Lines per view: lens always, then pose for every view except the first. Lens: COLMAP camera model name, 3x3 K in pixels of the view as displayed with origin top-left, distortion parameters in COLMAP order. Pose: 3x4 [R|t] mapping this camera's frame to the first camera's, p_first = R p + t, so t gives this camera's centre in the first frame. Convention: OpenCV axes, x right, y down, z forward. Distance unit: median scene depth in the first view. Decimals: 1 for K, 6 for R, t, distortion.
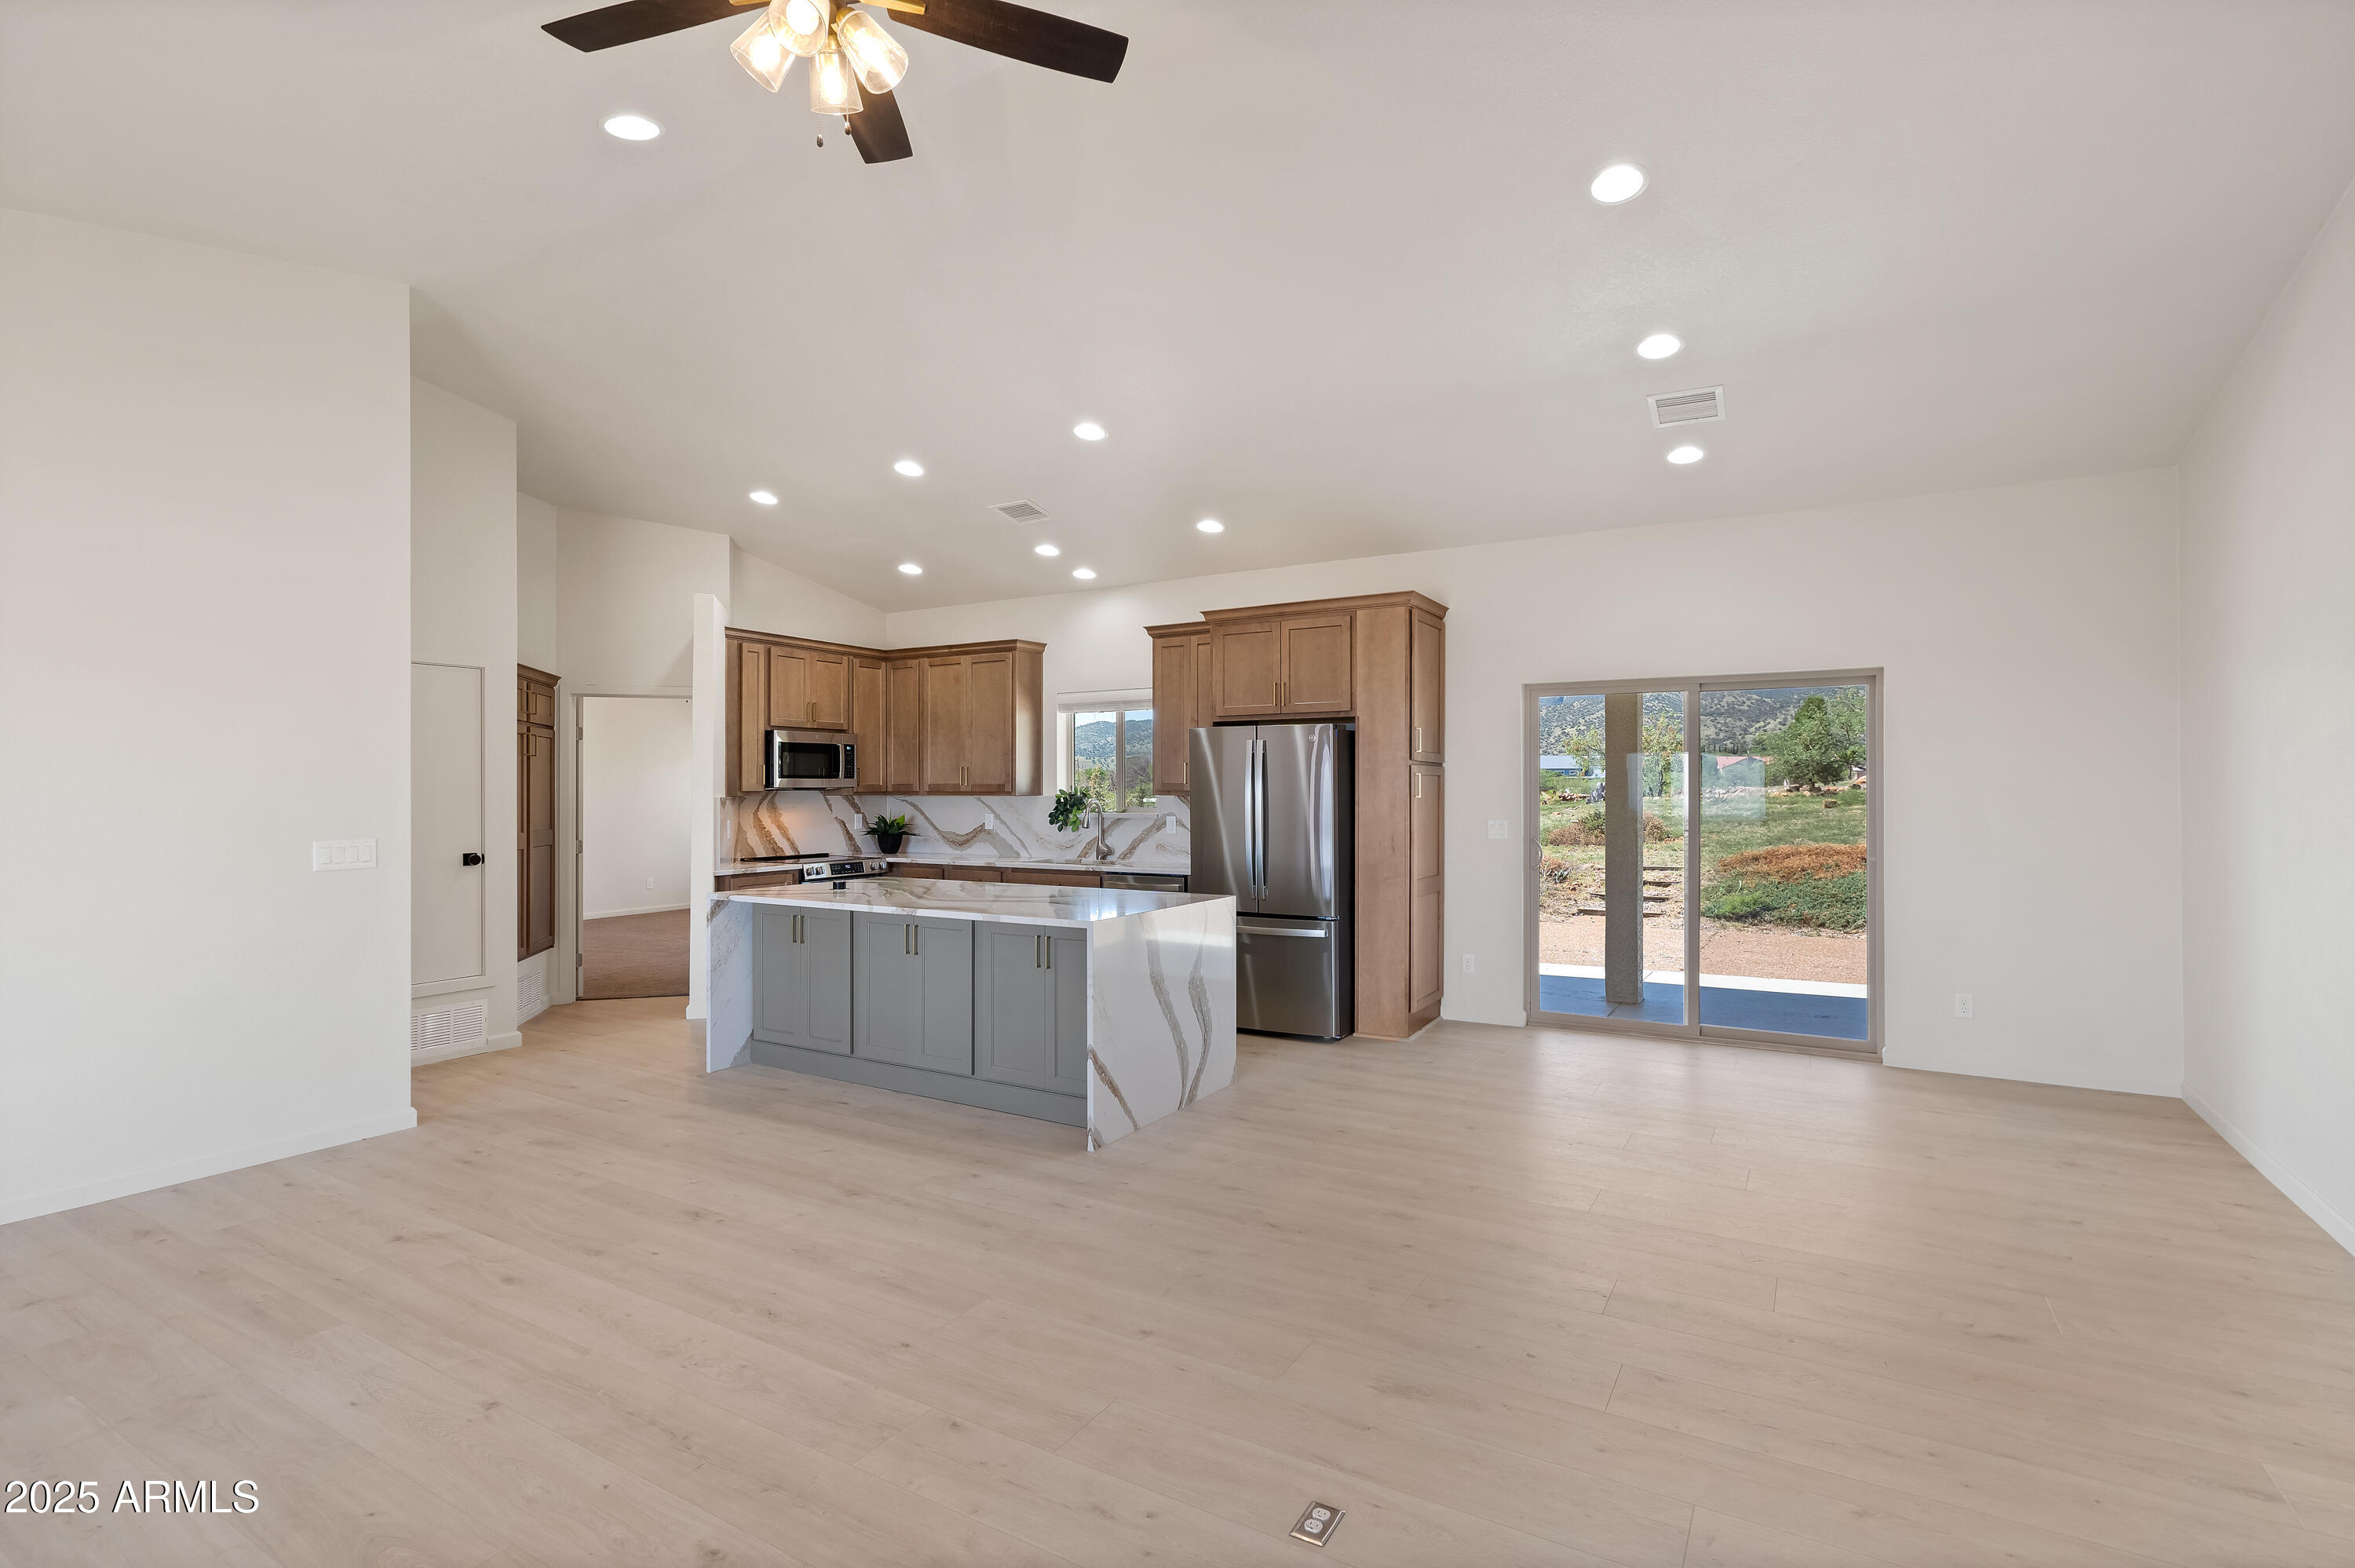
lens RADIAL K [[1096.8, 0, 1179.9], [0, 1096.8, 783.5], [0, 0, 1]] dist [-0.006016, 0.003416]
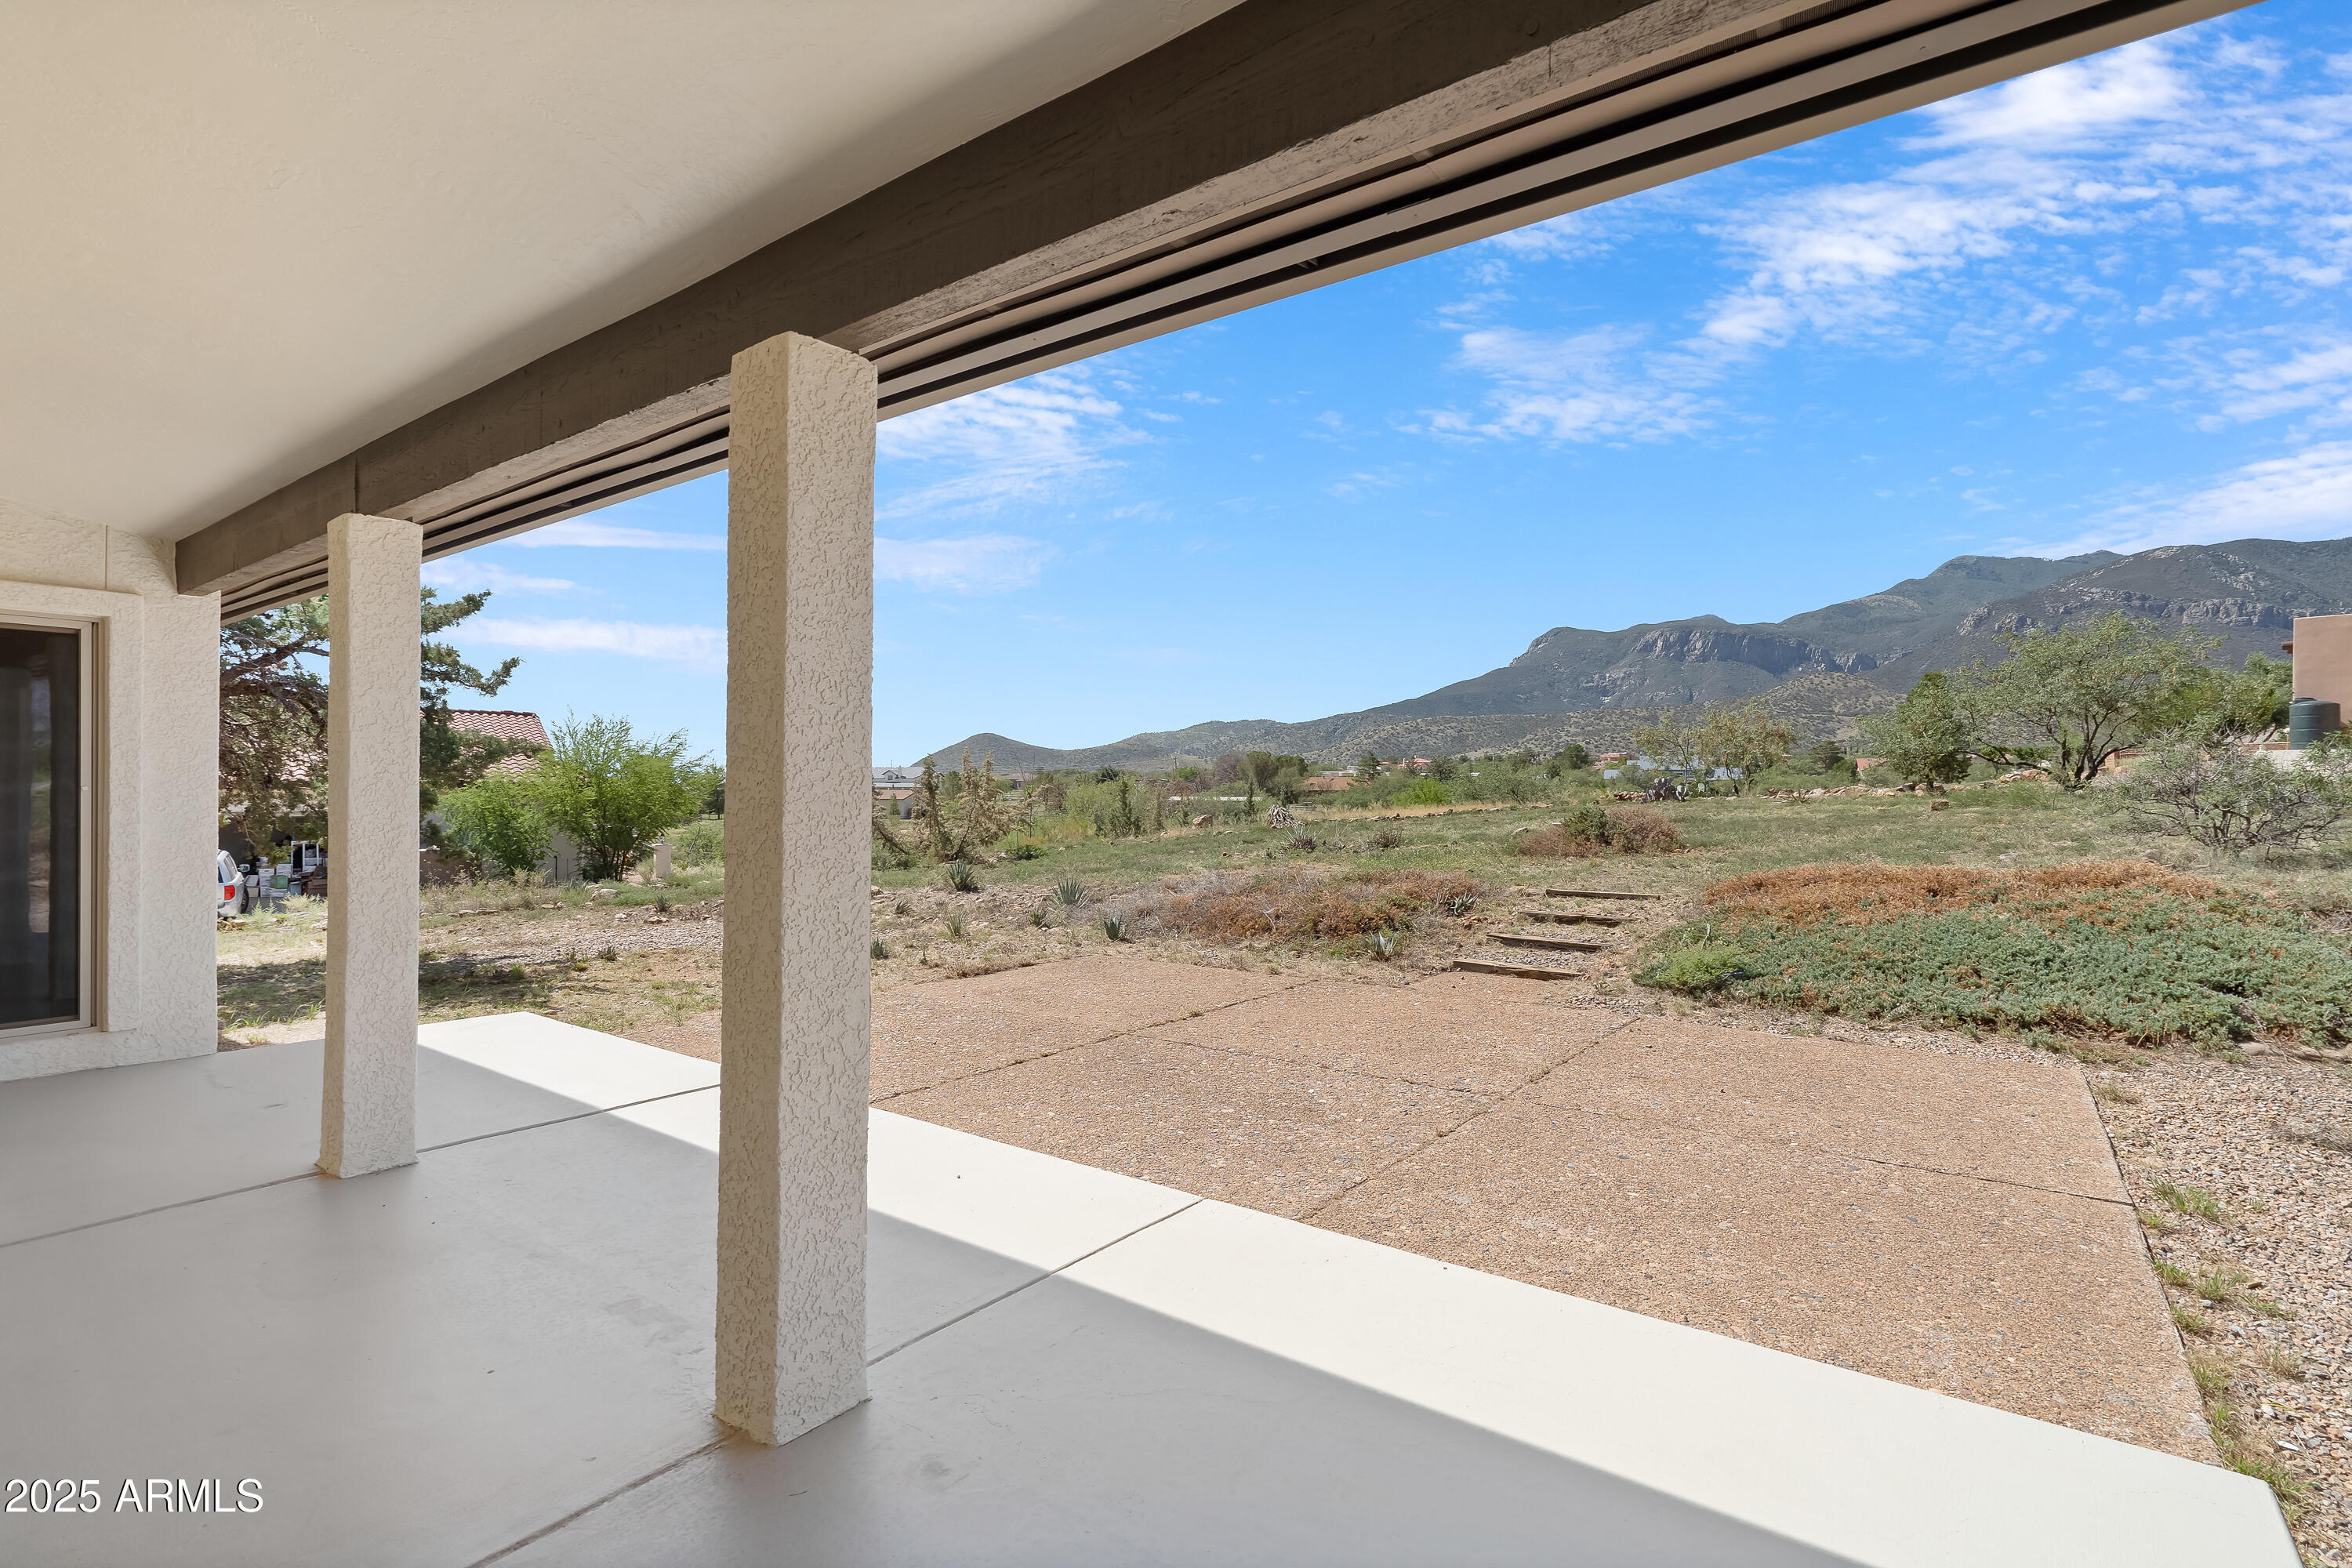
lens RADIAL K [[1095.6, 0, 1183.1], [0, 1095.6, 793.4], [0, 0, 1]] dist [-0.006016, 0.003416]
pose [[0.995283, 0.008810, -0.096614, 0.558711], [-0.007936, 0.999924, 0.009432, 0.029370], [0.096690, -0.008620, 0.995277, 0.750729]]
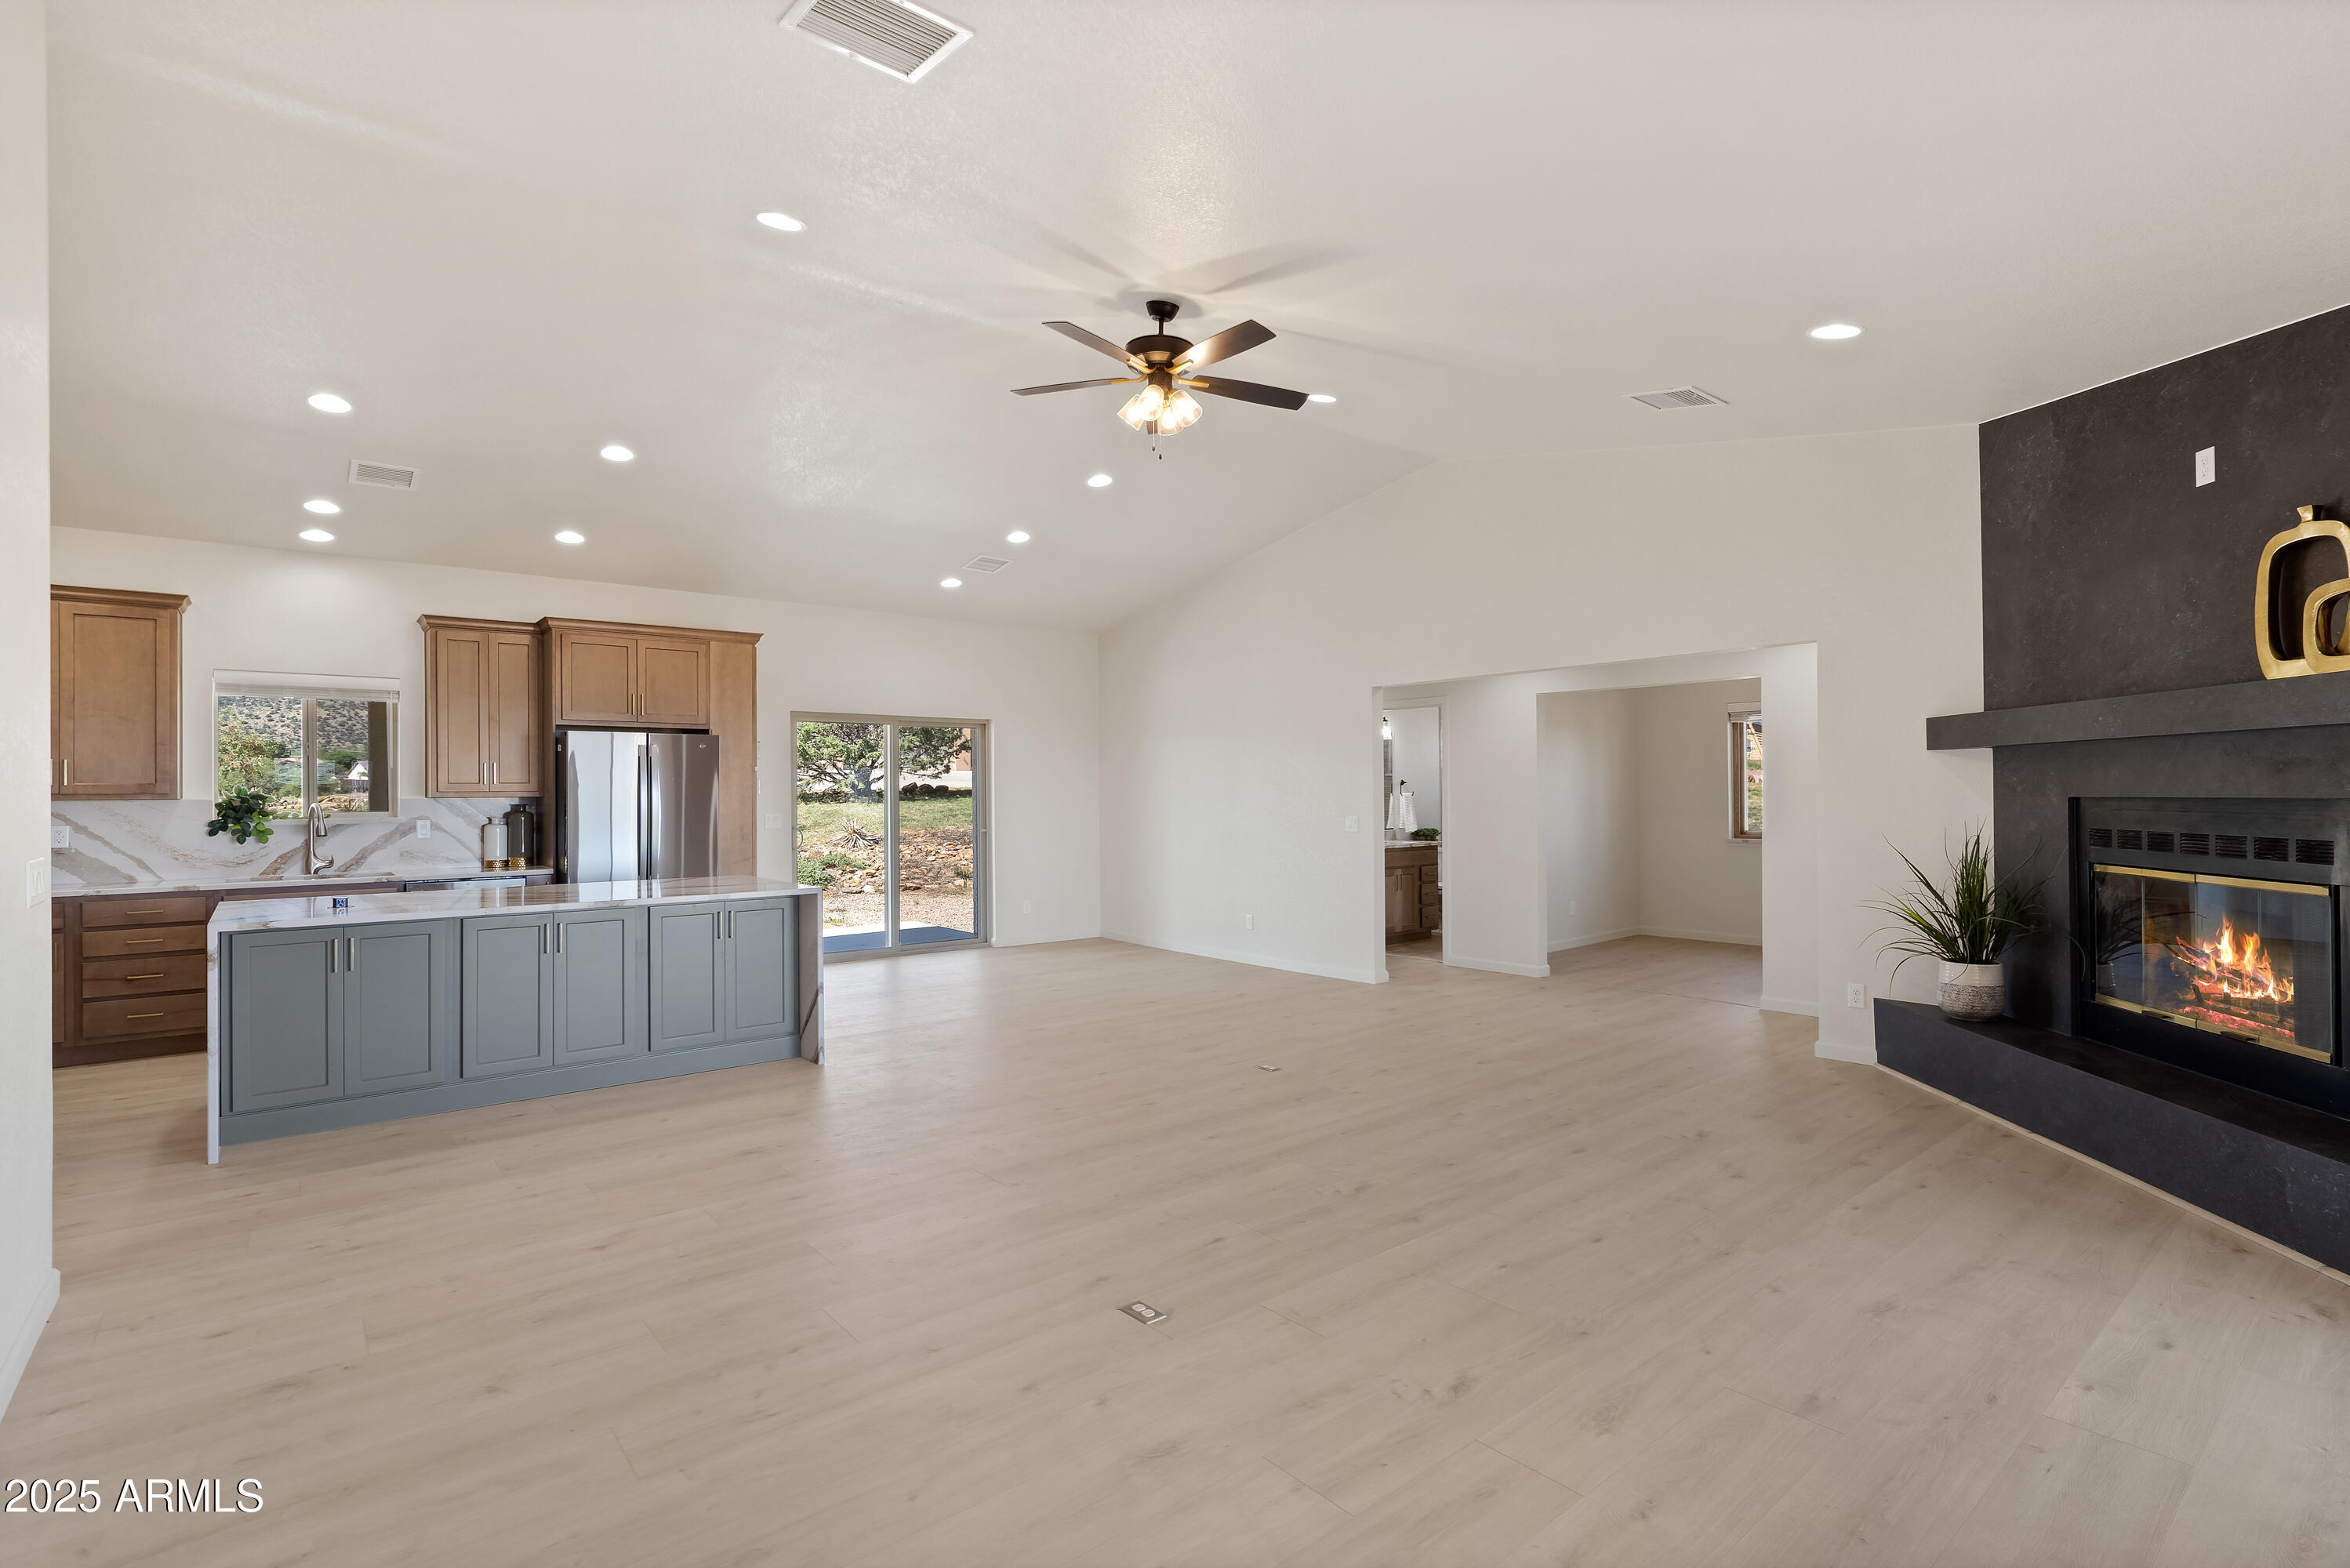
lens RADIAL K [[1094.6, 0, 1183.3], [0, 1094.6, 788.2], [0, 0, 1]] dist [-0.006016, 0.003416]
pose [[0.337323, 0.003757, 0.941382, -0.643254], [0.001340, 0.999989, -0.004472, 0.007955], [-0.941388, 0.002770, 0.337314, 0.085613]]
